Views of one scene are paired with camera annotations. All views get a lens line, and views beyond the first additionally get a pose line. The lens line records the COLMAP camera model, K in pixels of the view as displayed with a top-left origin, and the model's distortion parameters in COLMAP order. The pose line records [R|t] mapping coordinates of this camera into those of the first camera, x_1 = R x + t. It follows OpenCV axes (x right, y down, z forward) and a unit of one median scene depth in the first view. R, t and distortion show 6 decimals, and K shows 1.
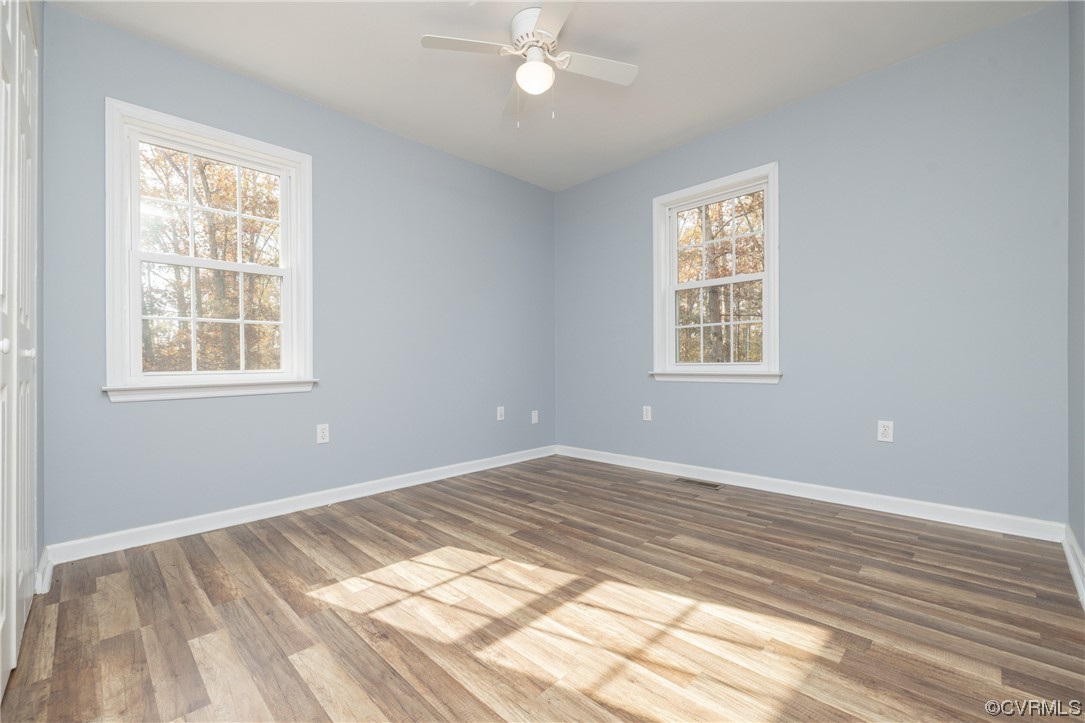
lens RADIAL K [[458.3, 0, 536.8], [0, 458.3, 363.3], [0, 0, 1]] dist [0.000405, 0.000183]
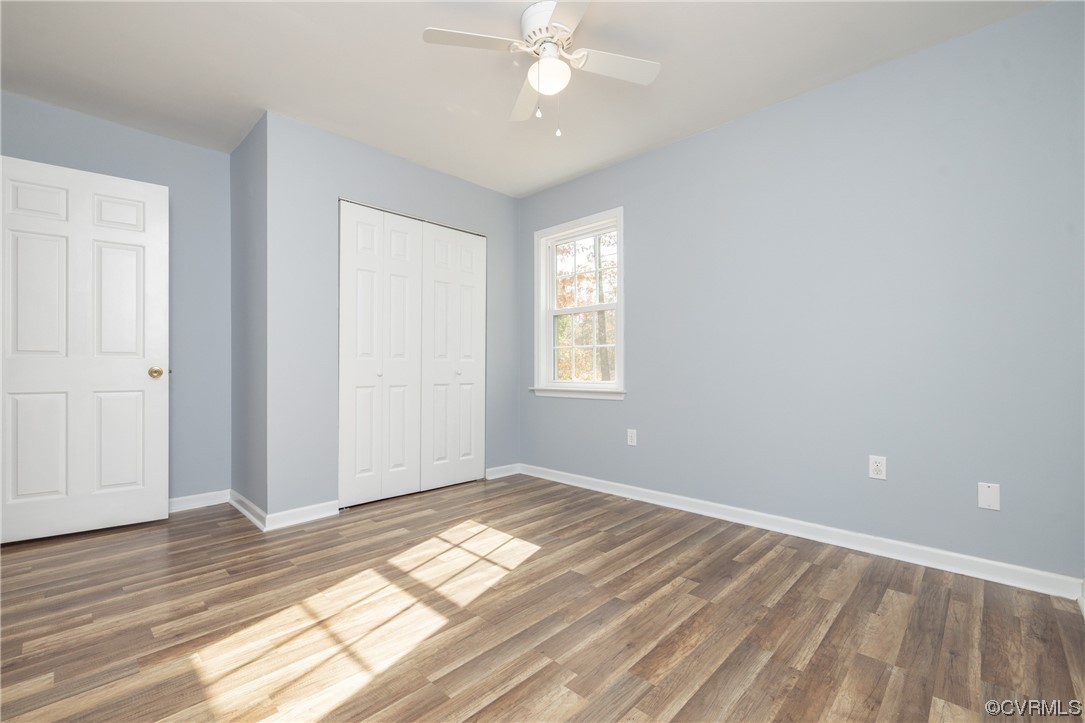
lens RADIAL K [[455.0, 0, 533.9], [0, 455.0, 362.2], [0, 0, 1]] dist [0.011344, -0.011820]
pose [[0.017779, 0.000202, -0.999842, 0.932476], [0.004296, 0.999991, 0.000279, -0.053041], [0.999833, -0.004301, 0.017778, 0.982877]]
